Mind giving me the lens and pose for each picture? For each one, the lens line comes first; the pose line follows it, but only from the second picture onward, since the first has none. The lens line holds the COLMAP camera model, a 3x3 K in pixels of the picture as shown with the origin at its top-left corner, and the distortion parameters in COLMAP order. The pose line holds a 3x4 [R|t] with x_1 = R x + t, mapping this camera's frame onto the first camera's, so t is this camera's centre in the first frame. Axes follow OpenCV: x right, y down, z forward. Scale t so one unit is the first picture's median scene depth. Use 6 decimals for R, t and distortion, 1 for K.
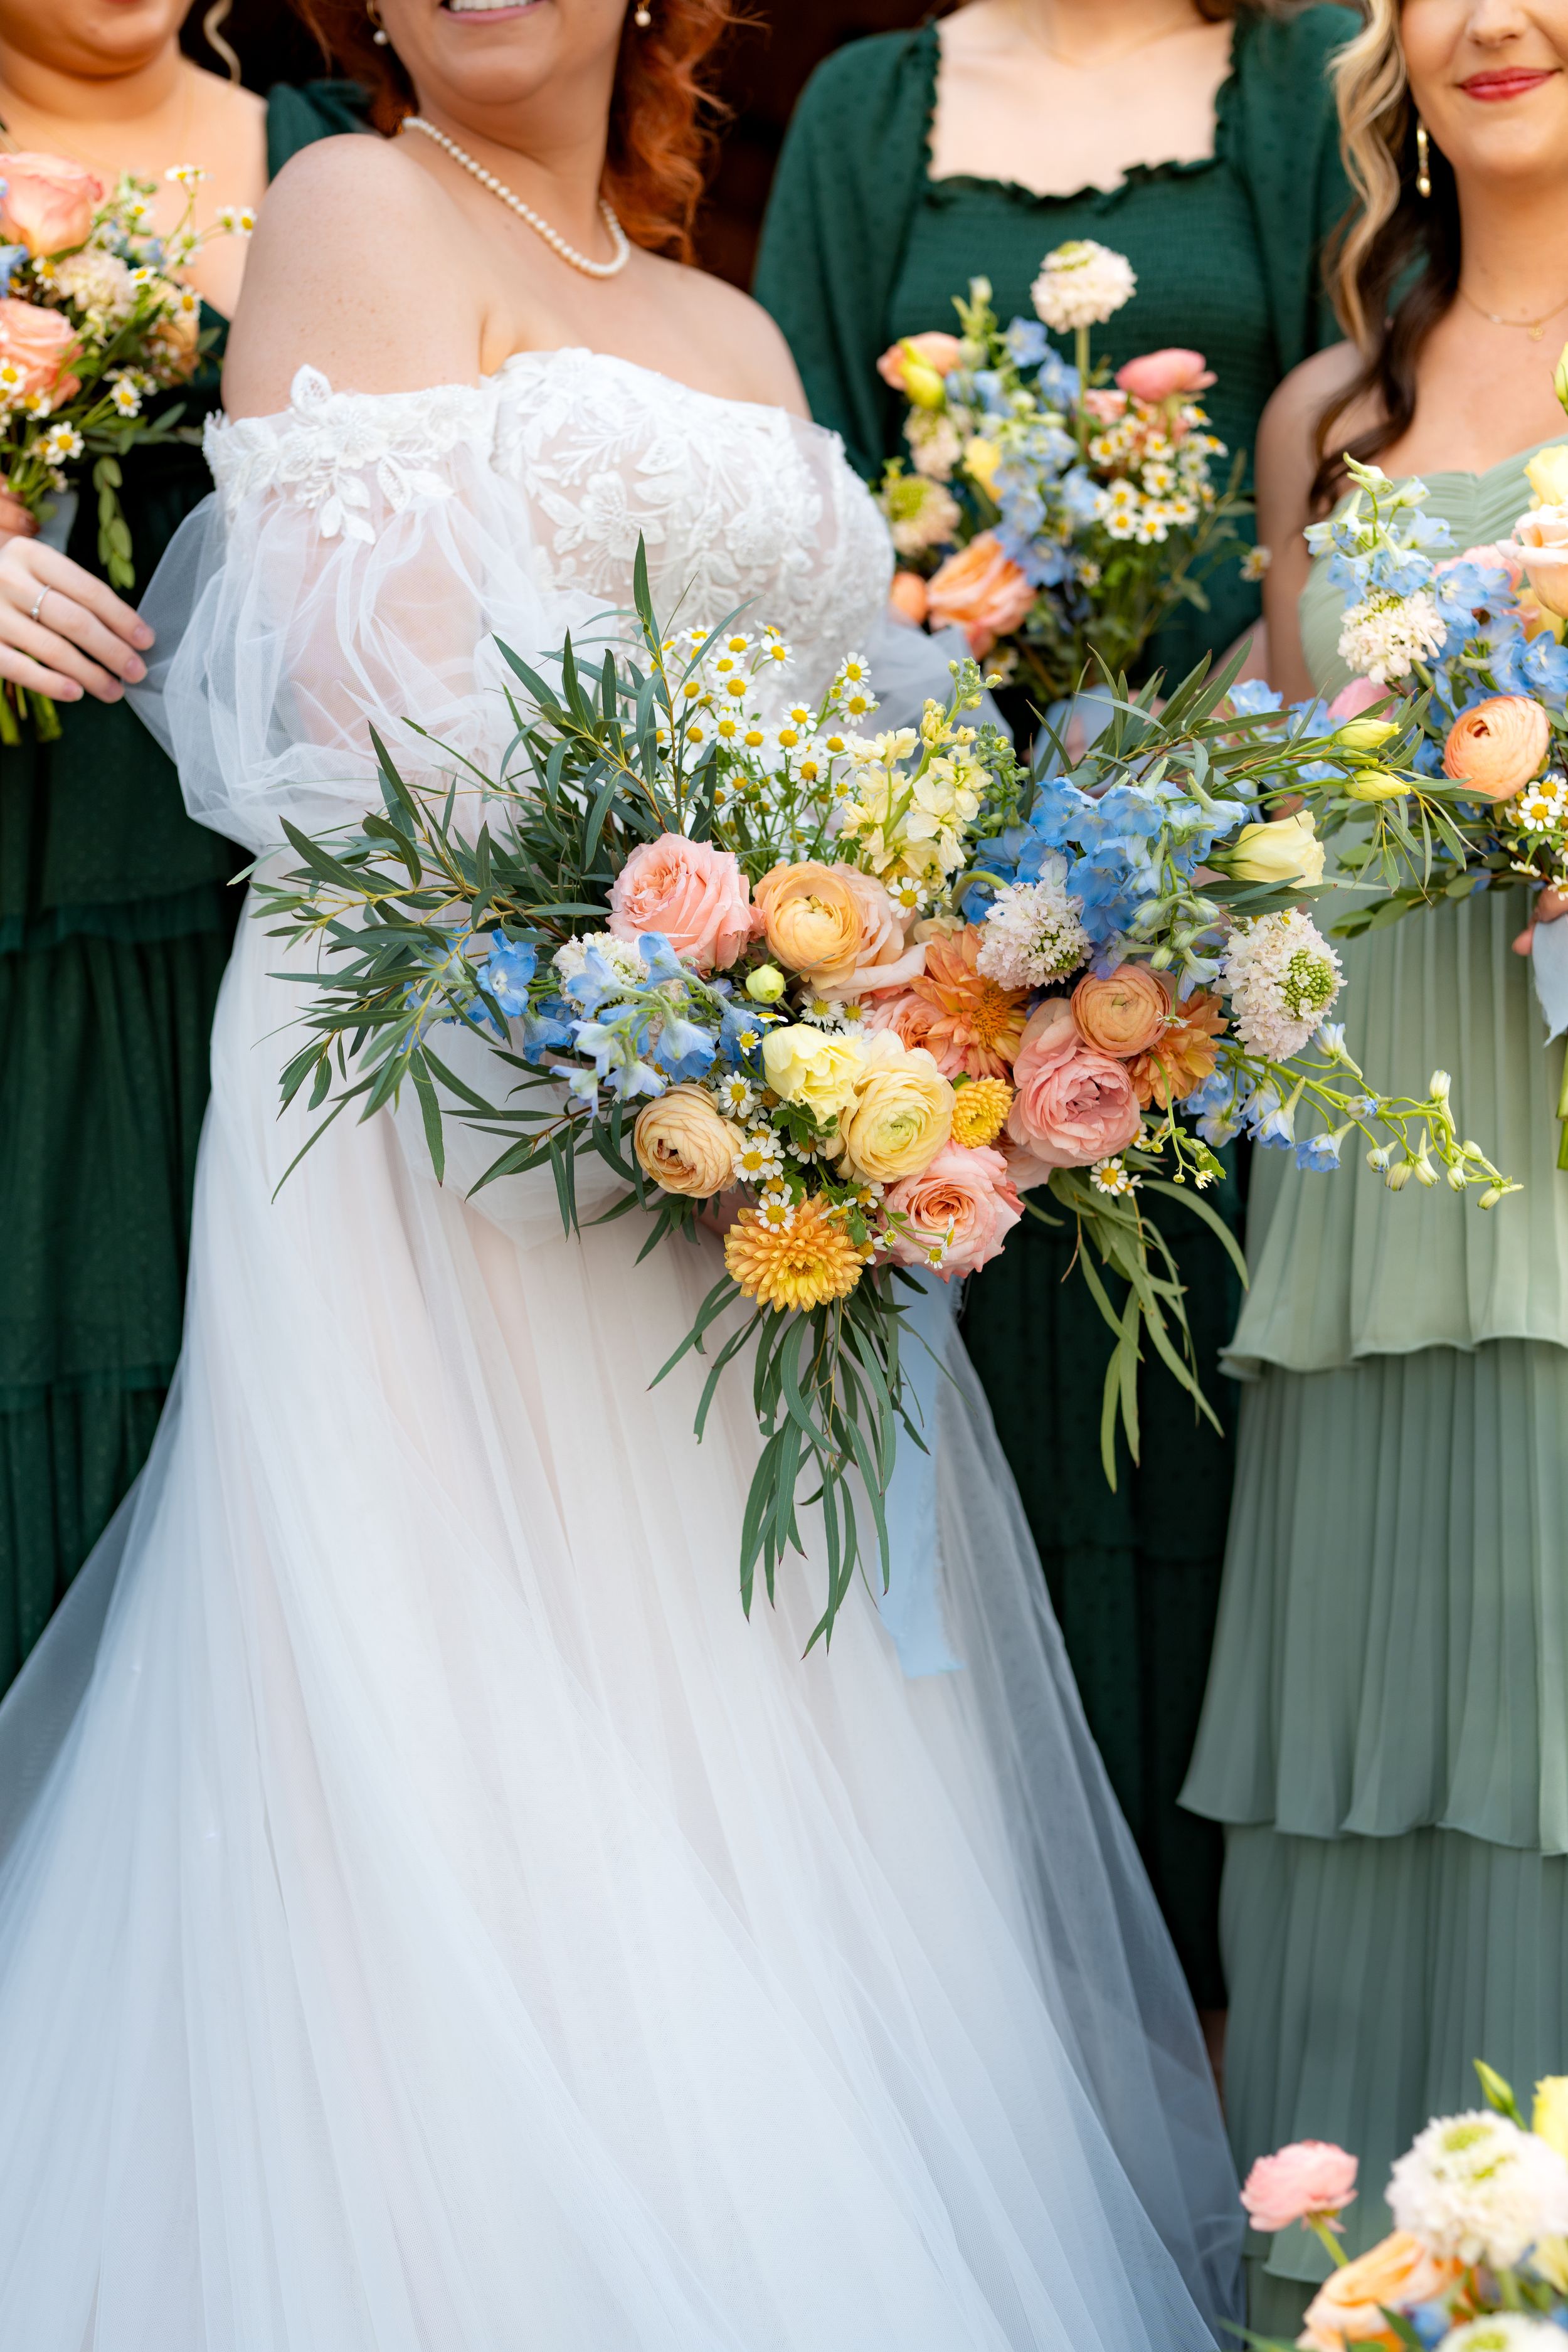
lens RADIAL K [[3400.9, 0, 784.0], [0, 3400.9, 1176.0], [0, 0, 1]] dist [-0.970067, 0.007140]
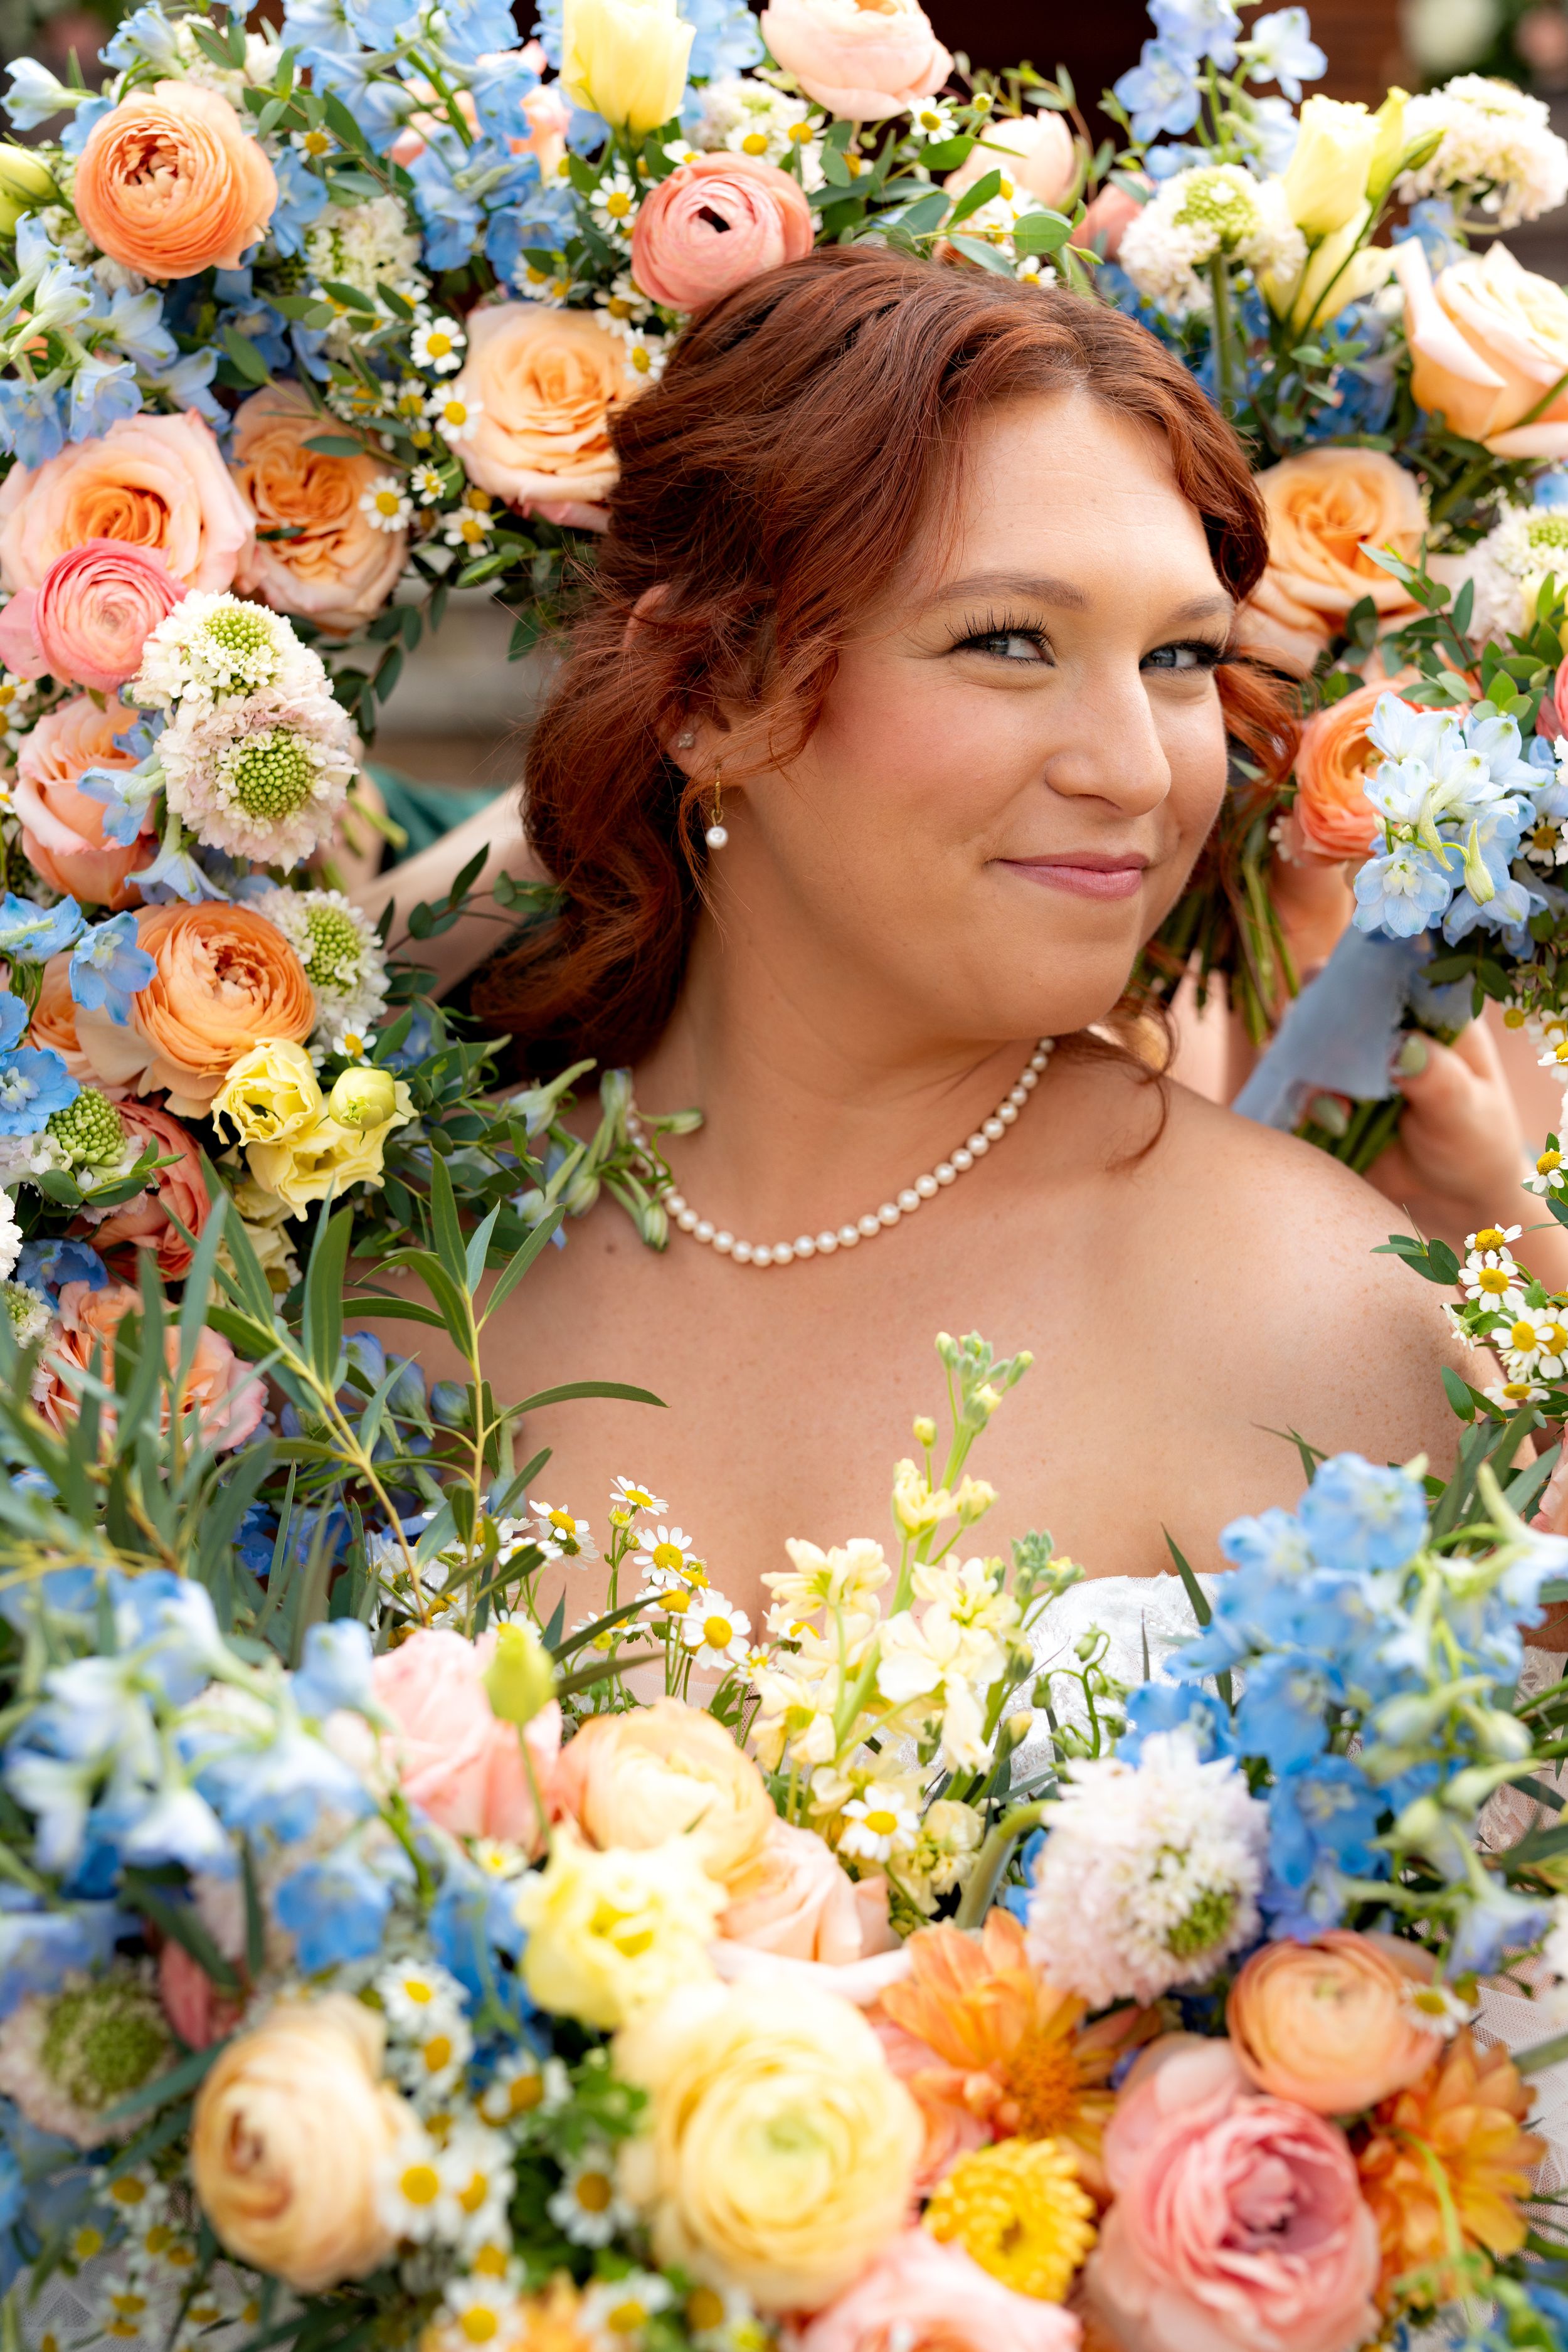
lens RADIAL K [[3463.4, 0, 780.2], [0, 3463.4, 1240.7], [0, 0, 1]] dist [0.009144, 0.052988]
pose [[0.999801, 0.017303, -0.009886, 0.027354], [-0.019806, 0.917537, -0.397157, 0.043949], [0.002199, 0.397274, 0.917697, 0.522717]]
